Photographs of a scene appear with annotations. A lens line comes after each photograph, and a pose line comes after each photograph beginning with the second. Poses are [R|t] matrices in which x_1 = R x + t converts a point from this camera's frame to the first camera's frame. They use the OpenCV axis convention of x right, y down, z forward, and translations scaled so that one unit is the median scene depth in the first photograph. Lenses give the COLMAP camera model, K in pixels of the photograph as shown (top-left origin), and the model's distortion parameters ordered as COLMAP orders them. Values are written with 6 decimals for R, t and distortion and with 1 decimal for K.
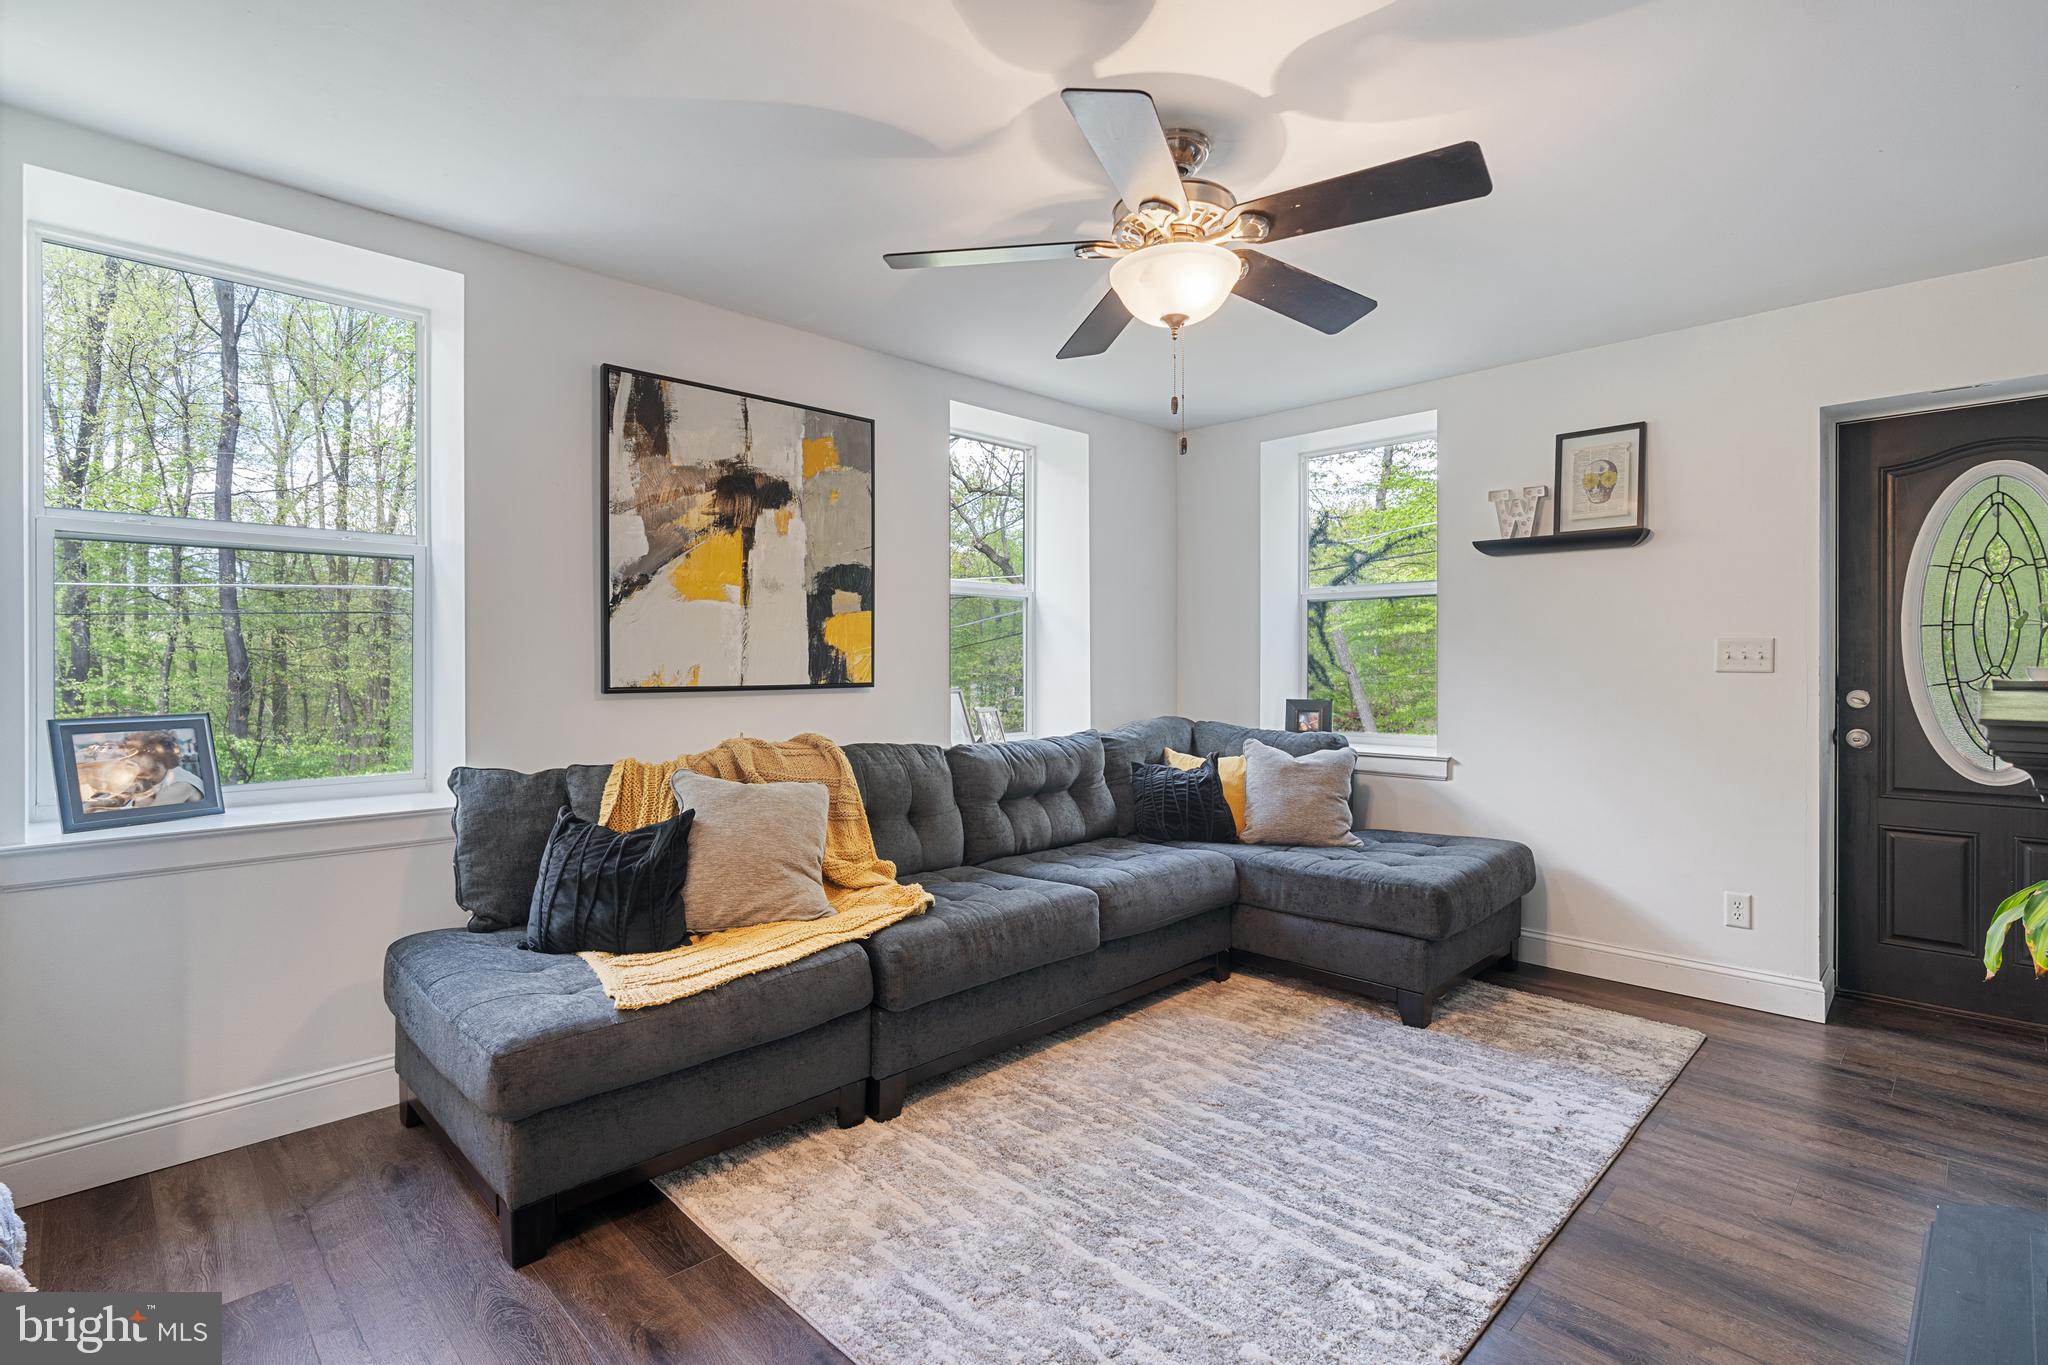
lens RADIAL K [[945.6, 0, 1024.0], [0, 945.6, 682.5], [0, 0, 1]] dist [0.000615, 0.000392]
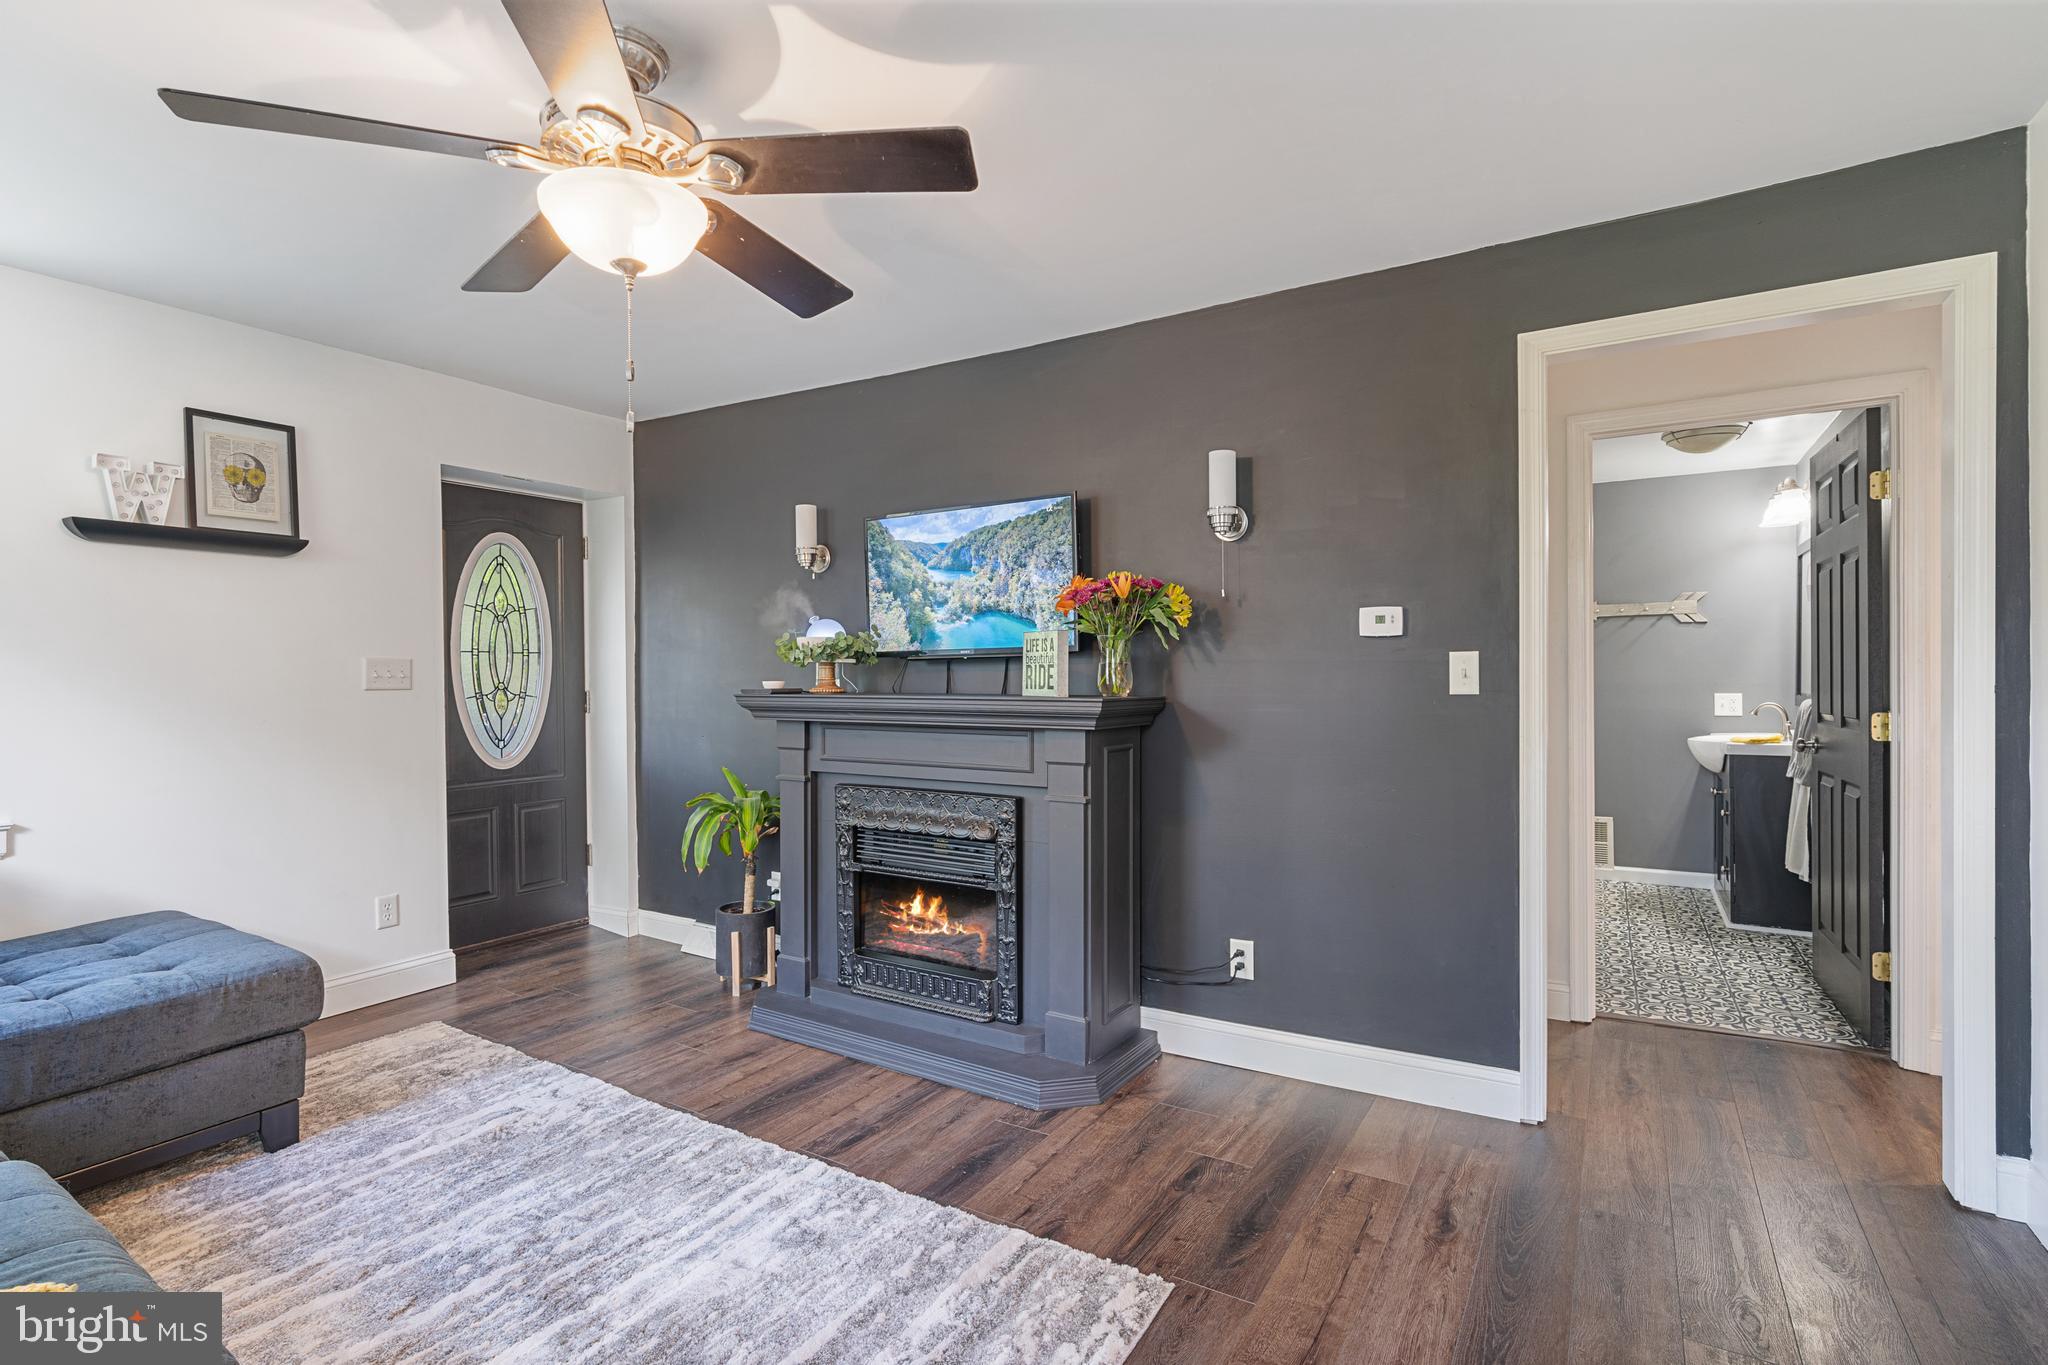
lens RADIAL K [[963.6, 0, 995.8], [0, 963.6, 686.3], [0, 0, 1]] dist [-0.002948, 0.000209]
pose [[-0.204928, -0.008128, 0.978743, -0.517604], [0.028451, 0.999494, 0.014257, -0.012140], [-0.978364, 0.030768, -0.204593, 0.617854]]
